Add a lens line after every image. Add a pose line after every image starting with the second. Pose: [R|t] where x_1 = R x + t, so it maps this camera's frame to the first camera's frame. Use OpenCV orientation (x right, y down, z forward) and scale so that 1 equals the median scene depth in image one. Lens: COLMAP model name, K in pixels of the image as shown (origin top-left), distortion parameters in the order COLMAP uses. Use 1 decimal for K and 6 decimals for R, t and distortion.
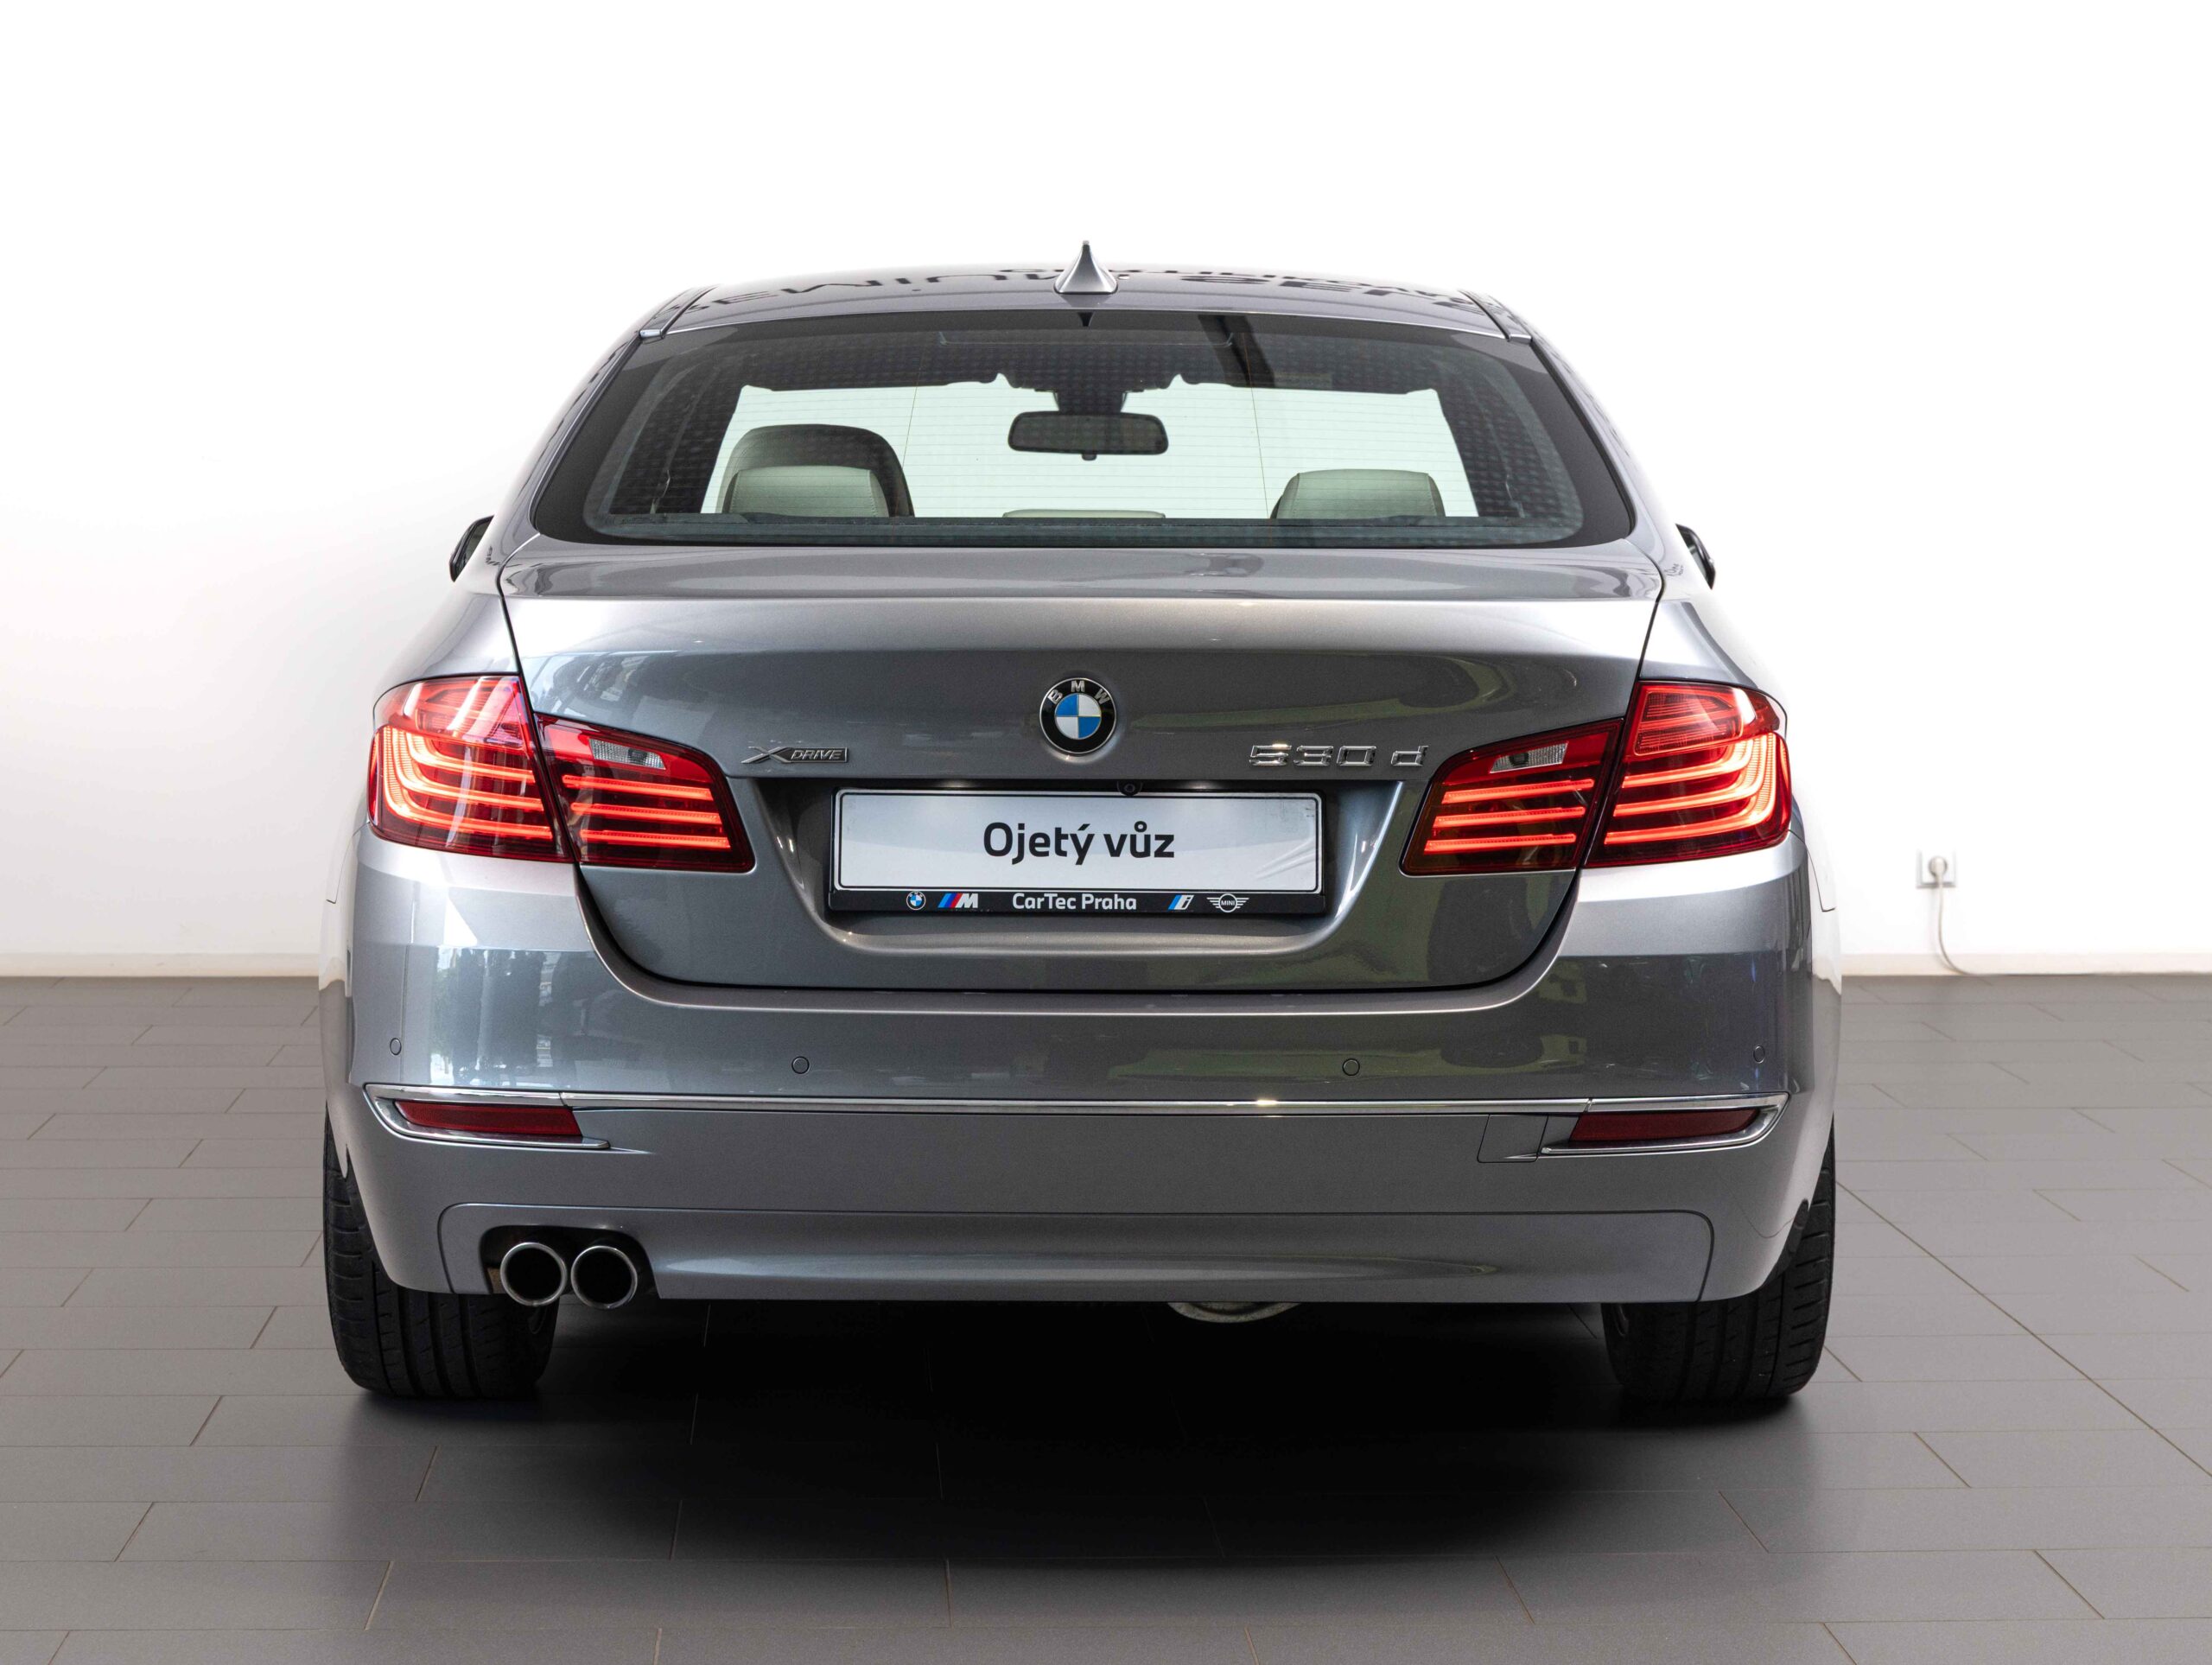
lens RADIAL K [[4354.4, 0, 988.0], [0, 4354.4, 869.2], [0, 0, 1]] dist [0.098394, 0.000000]
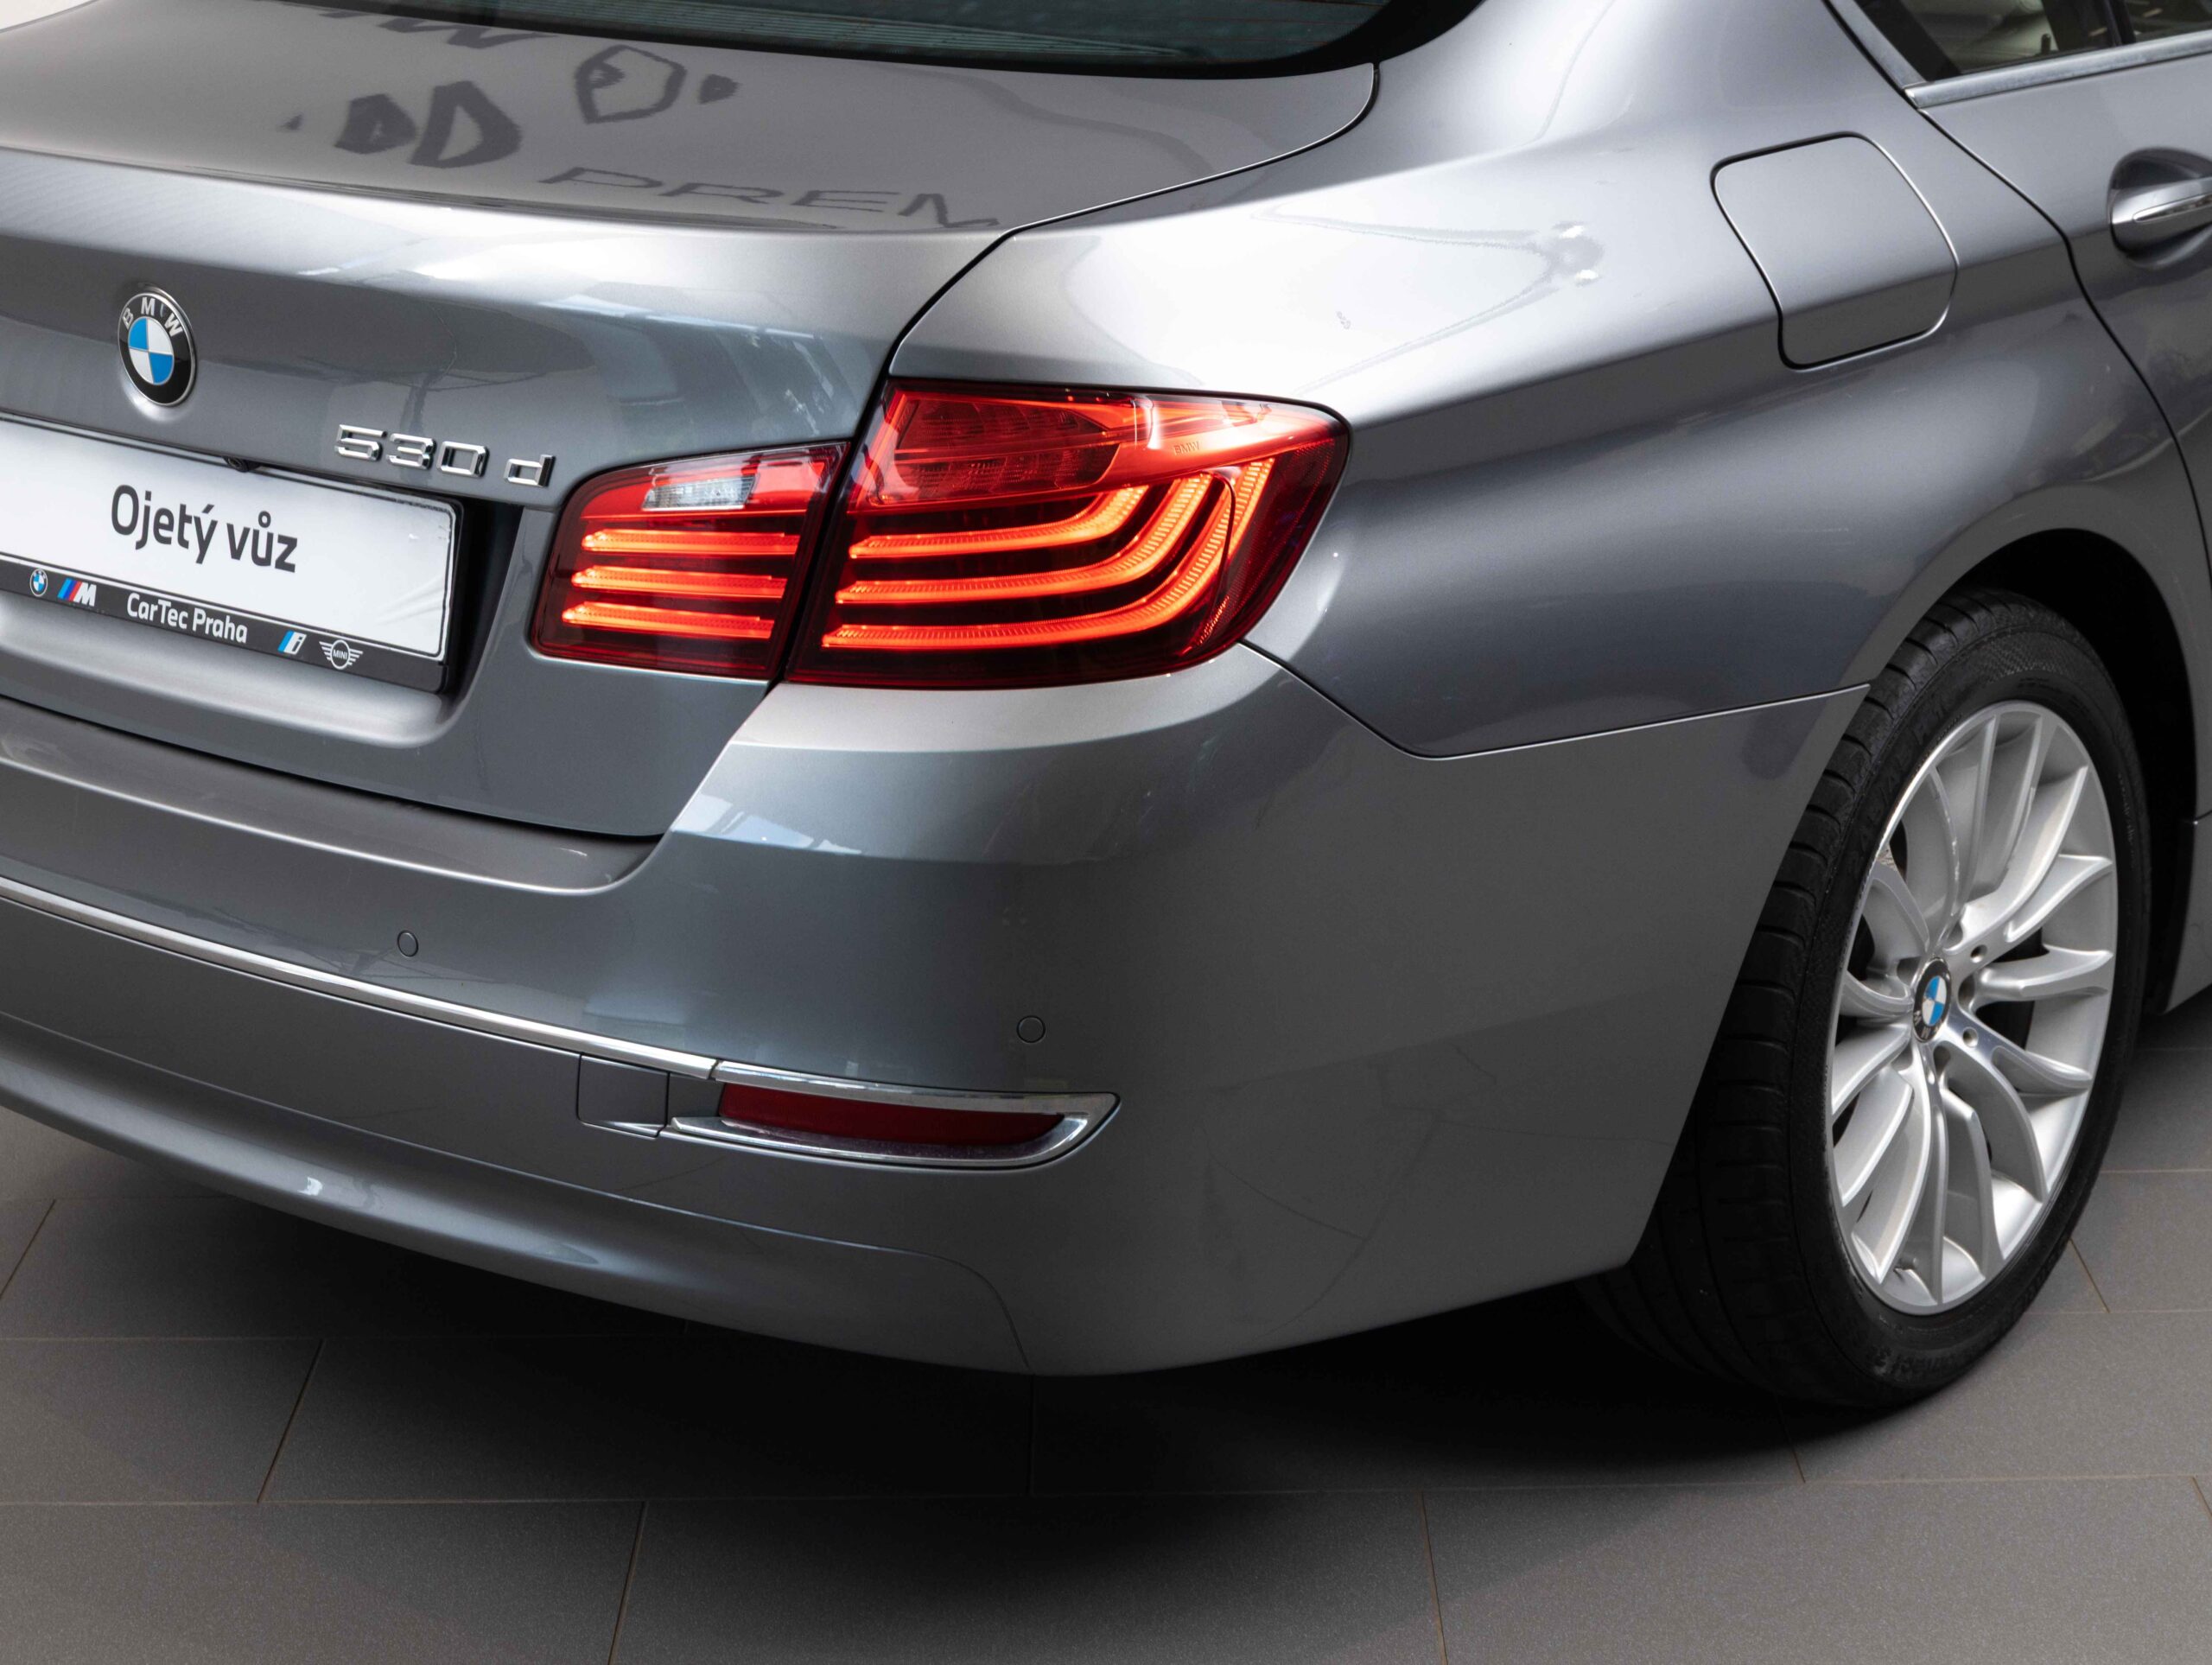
lens RADIAL K [[4421.9, 0, 1120.9], [0, 4421.9, 838.4], [0, 0, 1]] dist [-0.082170, 0.000000]
pose [[0.788995, 0.177785, -0.588115, 0.541520], [-0.044984, 0.971366, 0.233292, -0.125101], [0.612751, -0.157610, 0.774400, 0.552655]]
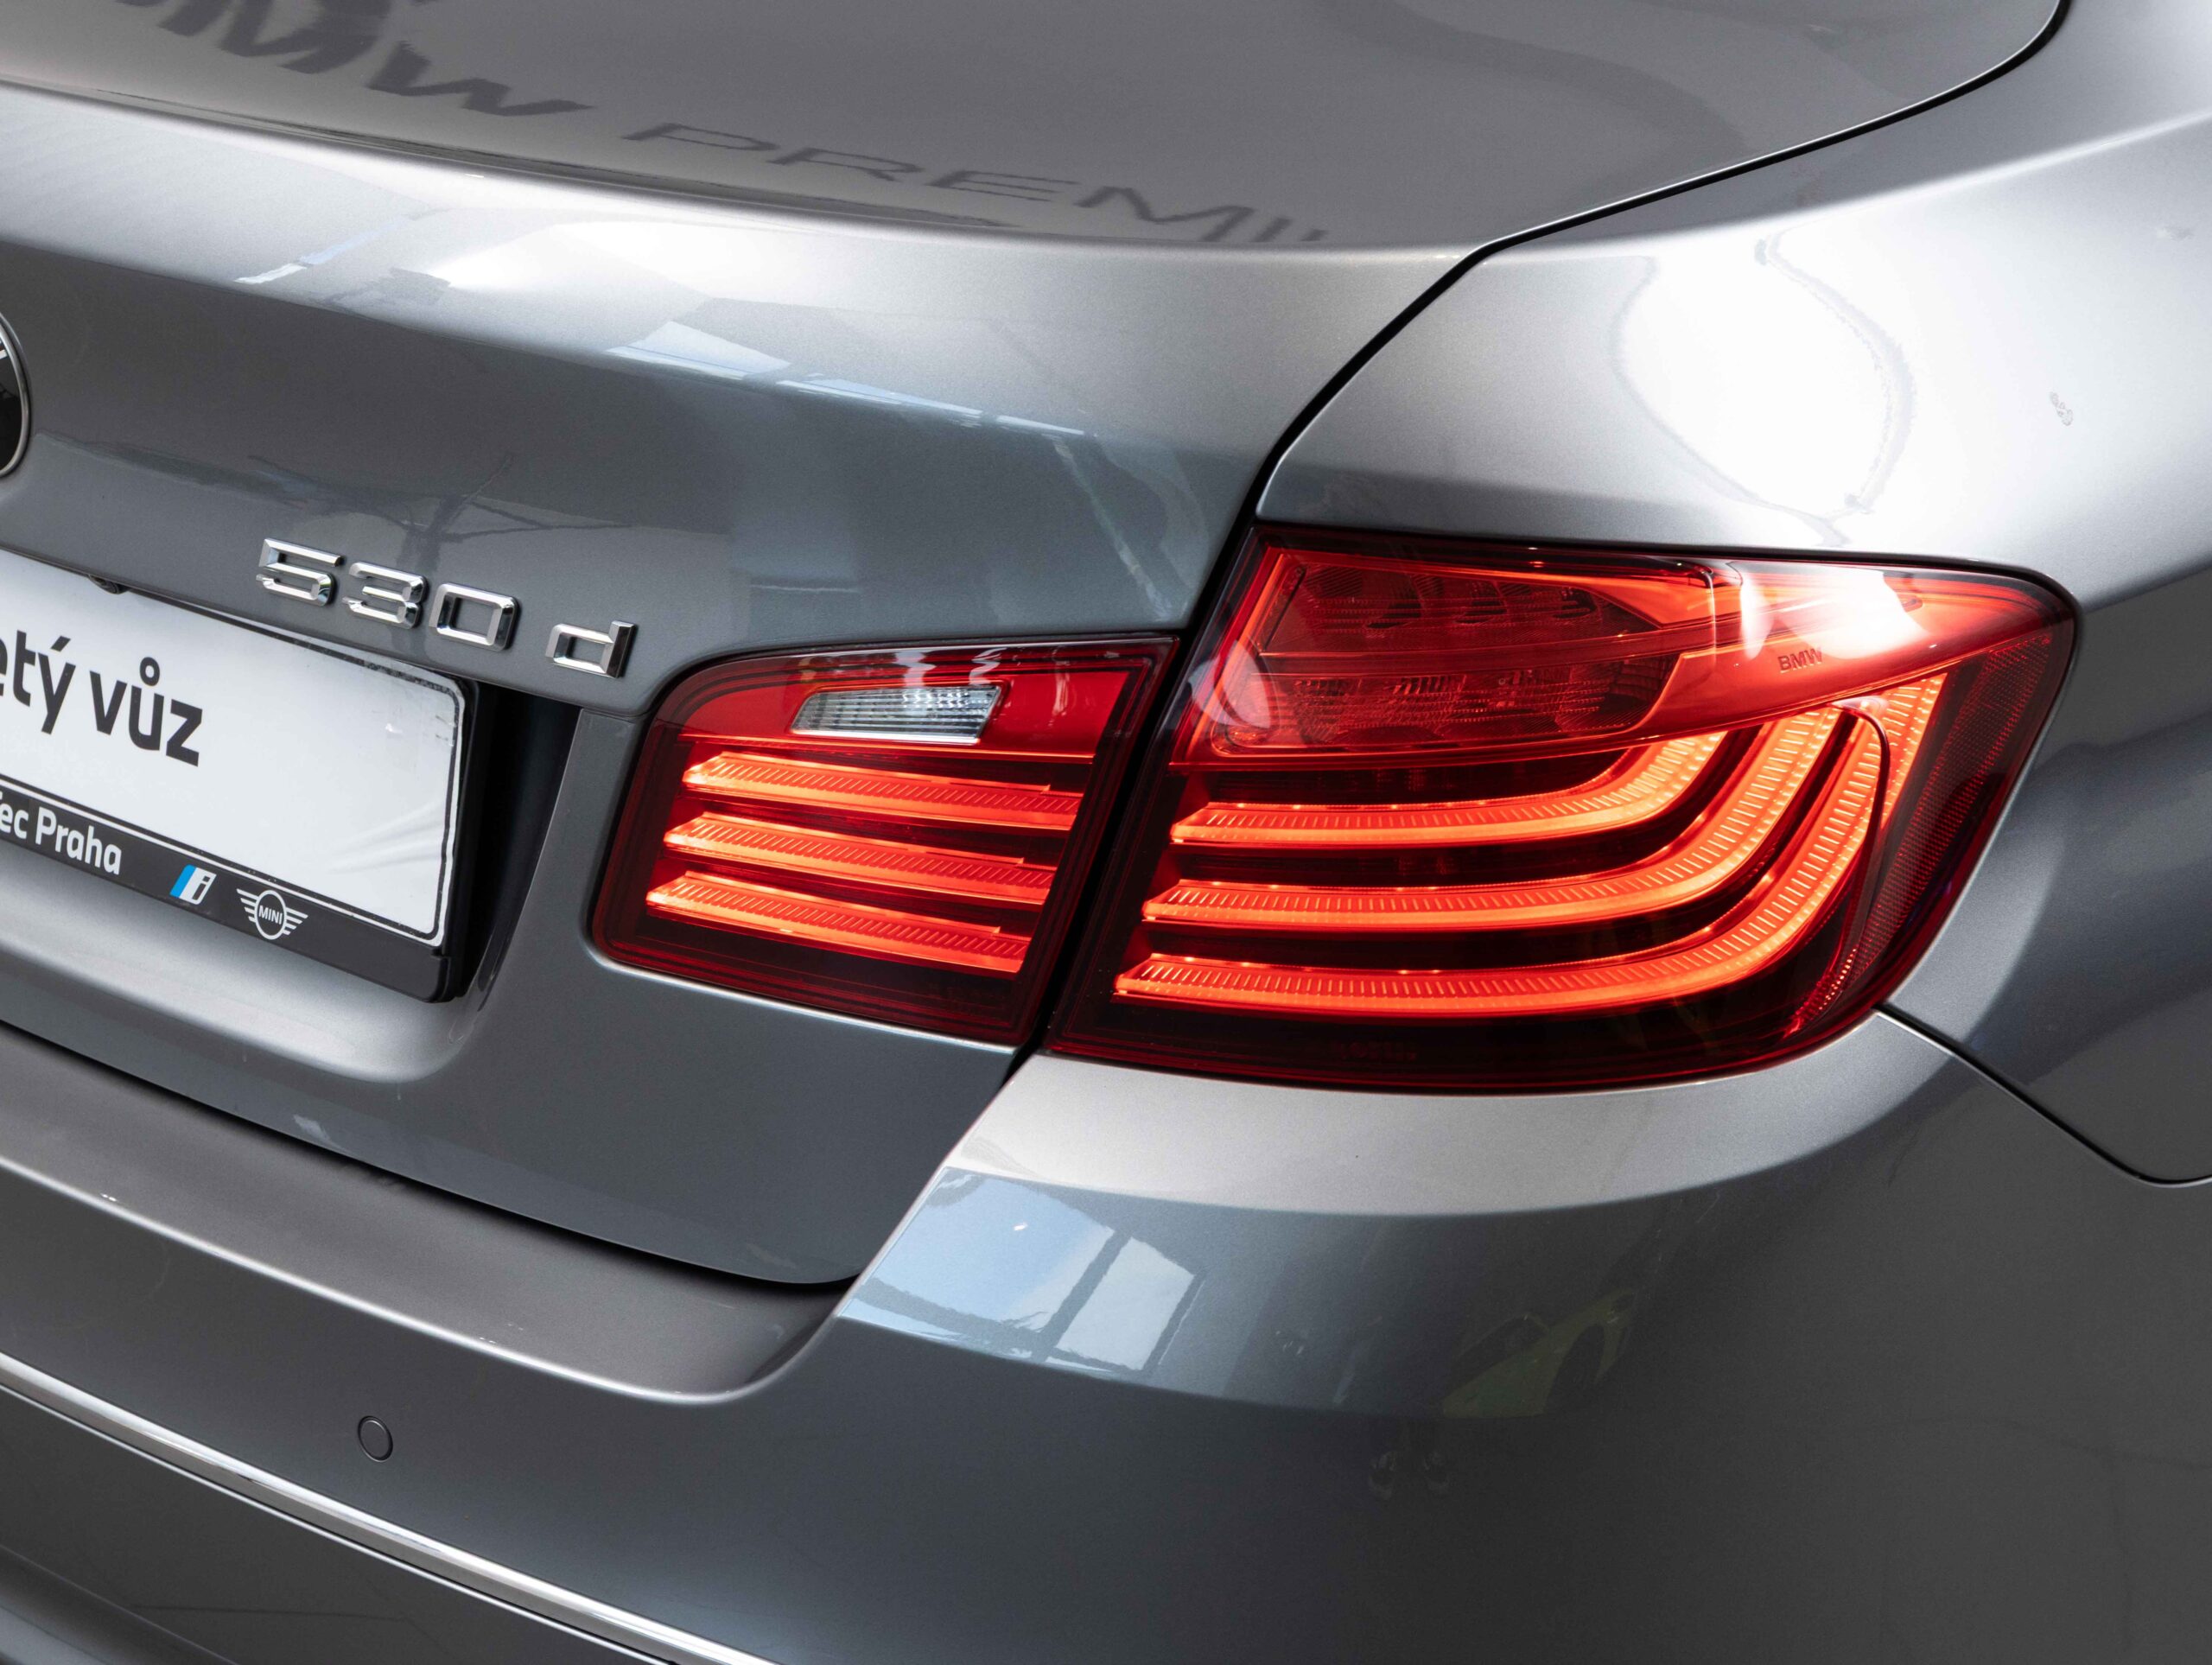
lens RADIAL K [[4421.9, 0, 1091.4], [0, 4421.9, 830.3], [0, 0, 1]] dist [-0.082170, 0.000000]
pose [[0.767479, 0.226587, -0.599695, 0.341871], [-0.056499, 0.955721, 0.288800, -0.115677], [0.638579, -0.187766, 0.746298, 0.755230]]
